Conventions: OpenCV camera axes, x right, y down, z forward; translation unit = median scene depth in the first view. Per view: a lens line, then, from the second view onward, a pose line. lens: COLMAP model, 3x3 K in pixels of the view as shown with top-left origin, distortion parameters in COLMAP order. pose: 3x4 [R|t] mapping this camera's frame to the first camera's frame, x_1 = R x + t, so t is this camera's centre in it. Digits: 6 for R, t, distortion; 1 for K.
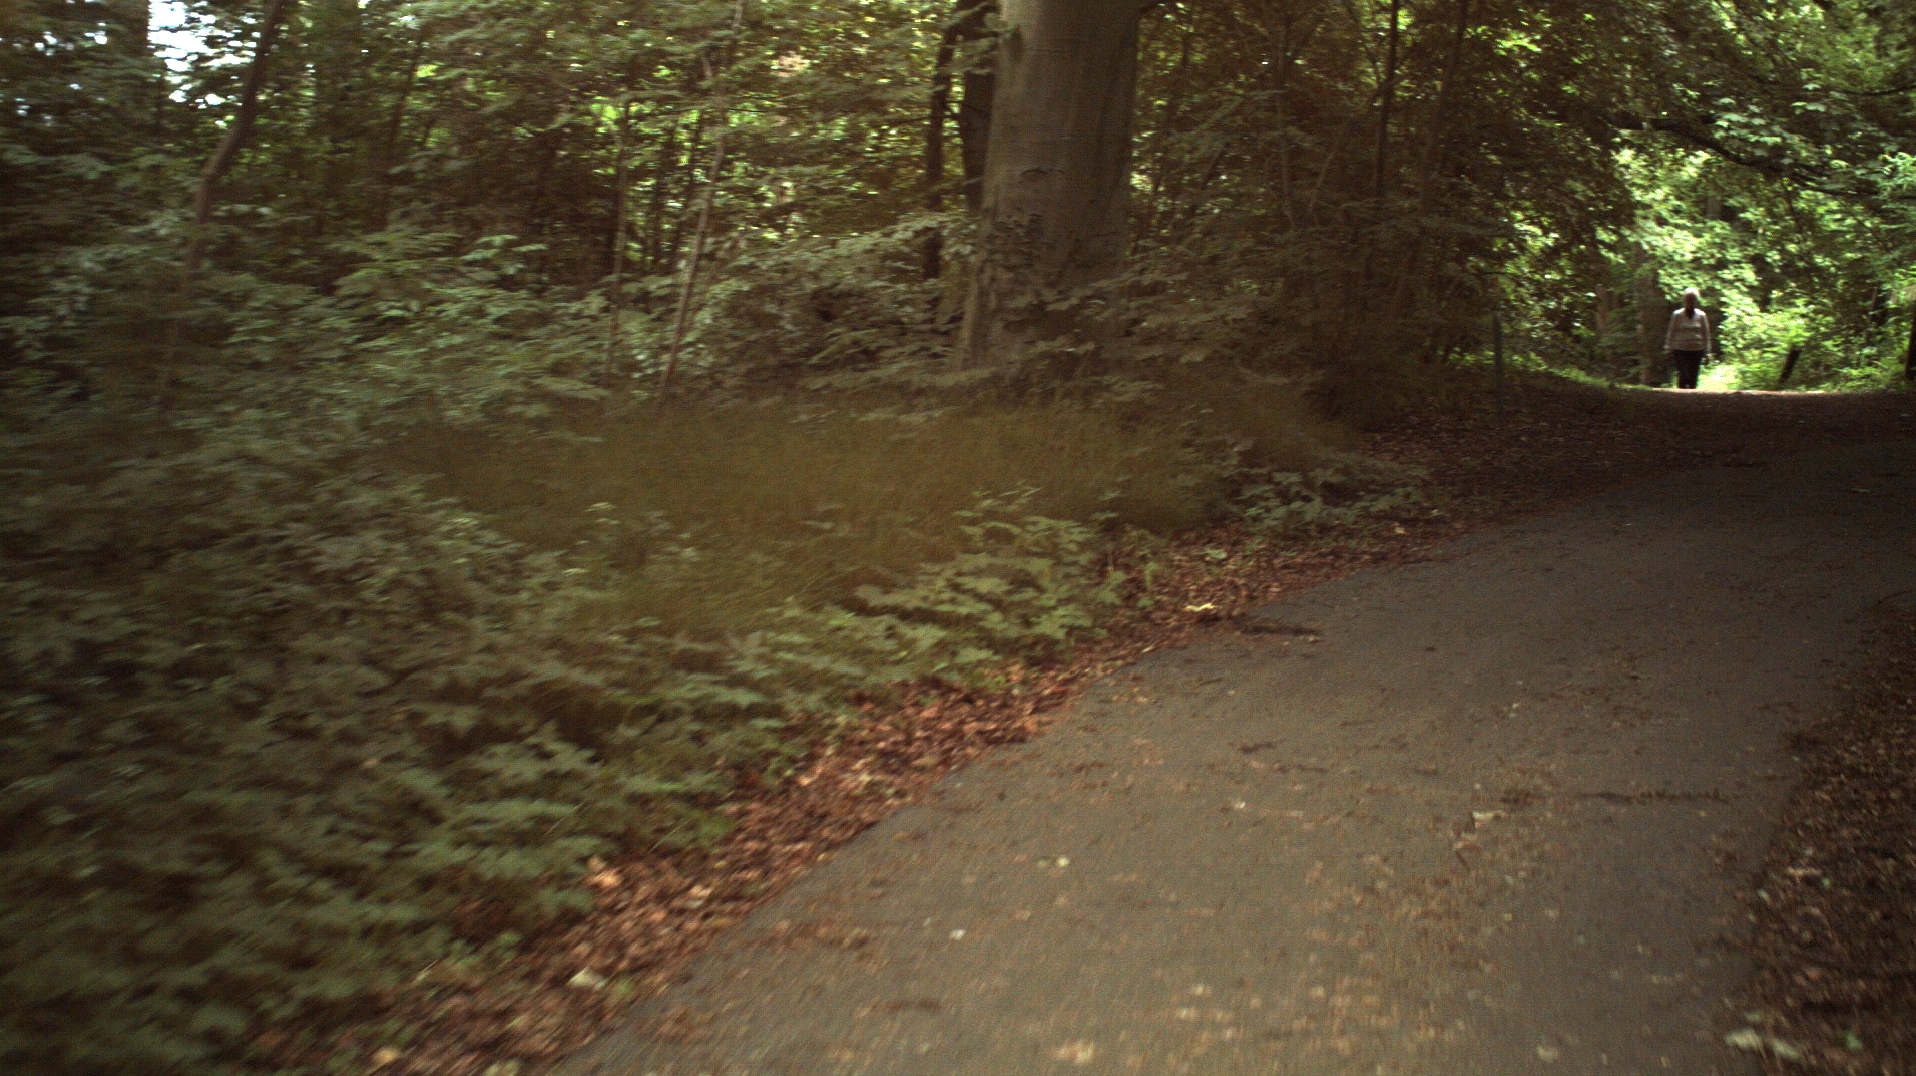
lens RADIAL K [[3050.3, 0, 963.1], [0, 3050.3, 530.8], [0, 0, 1]] dist [-0.252696, 0.000000]
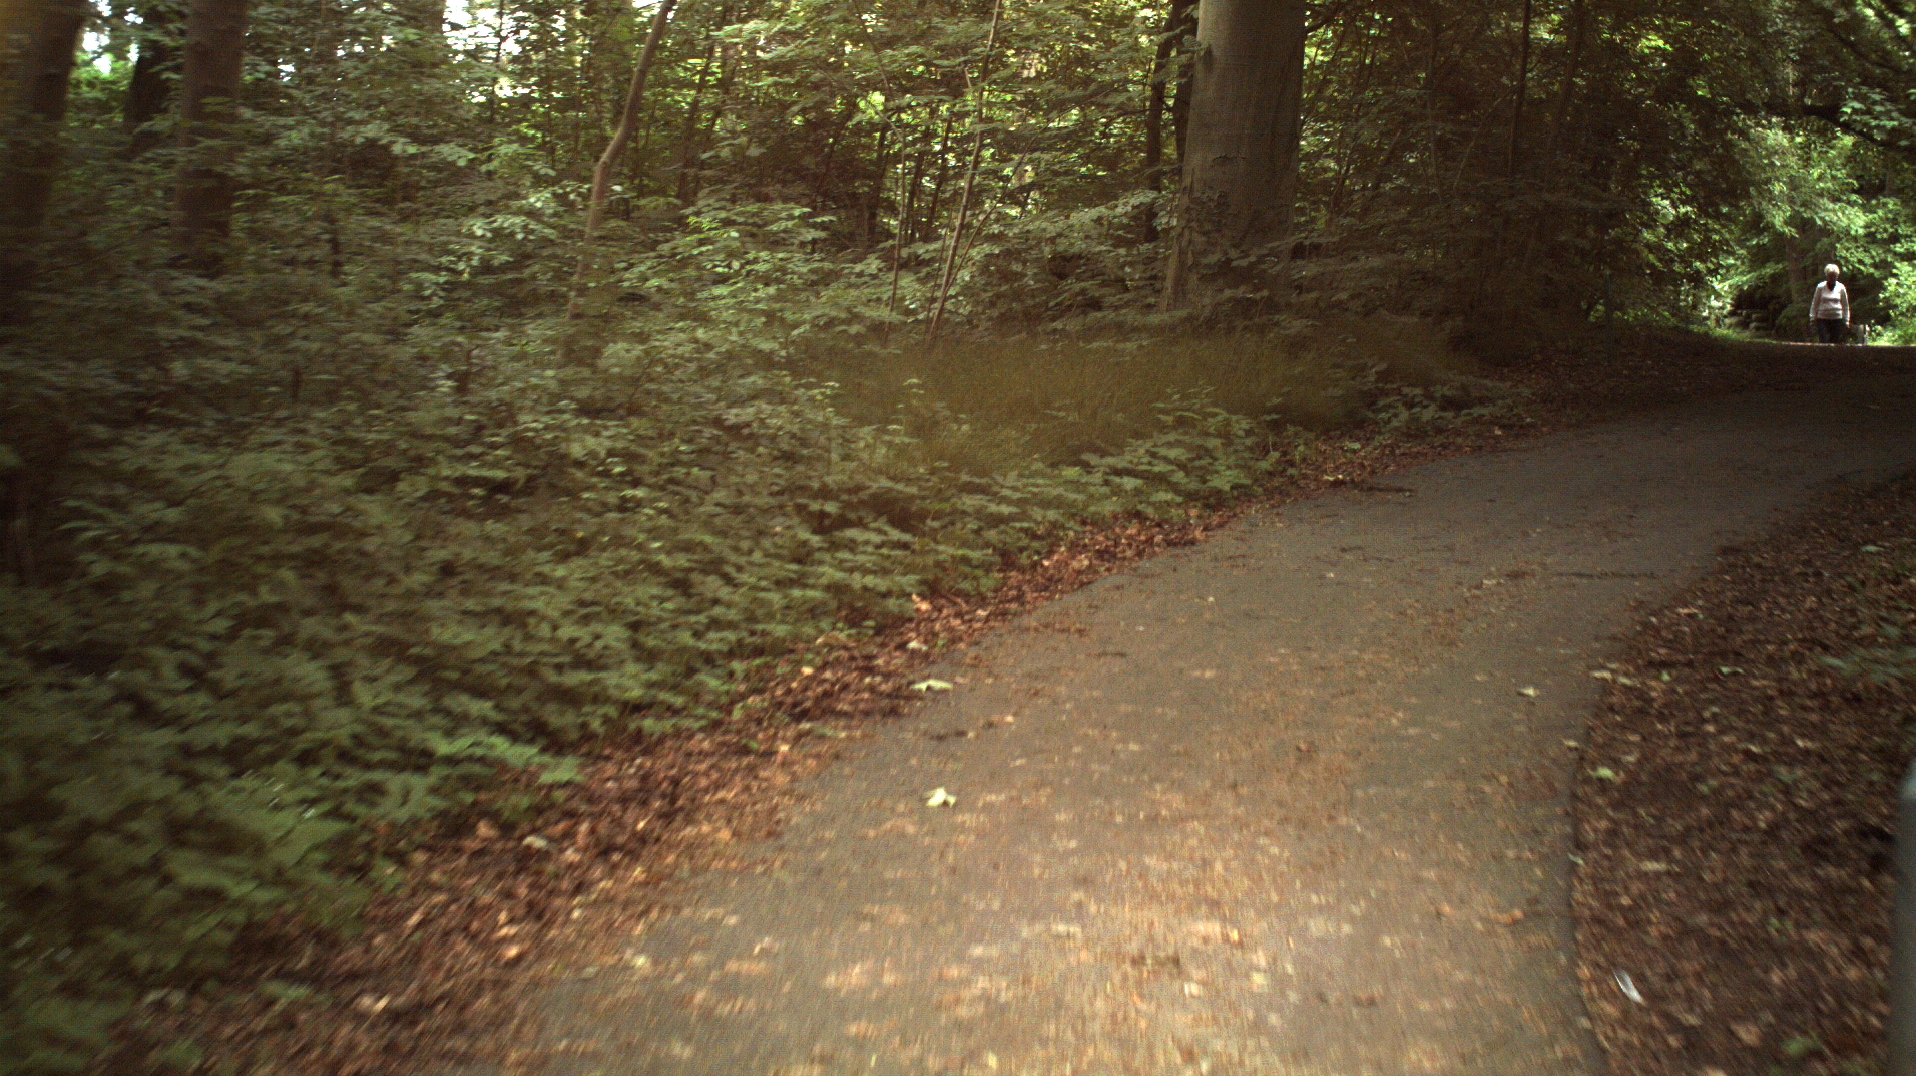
lens RADIAL K [[3050.3, 0, 948.0], [0, 3050.3, 545.7], [0, 0, 1]] dist [-0.252696, 0.000000]
pose [[0.996623, 0.002196, -0.082078, 0.013483], [-0.001254, 0.999933, 0.011532, 0.031648], [0.082098, -0.011390, 0.996559, -0.293589]]
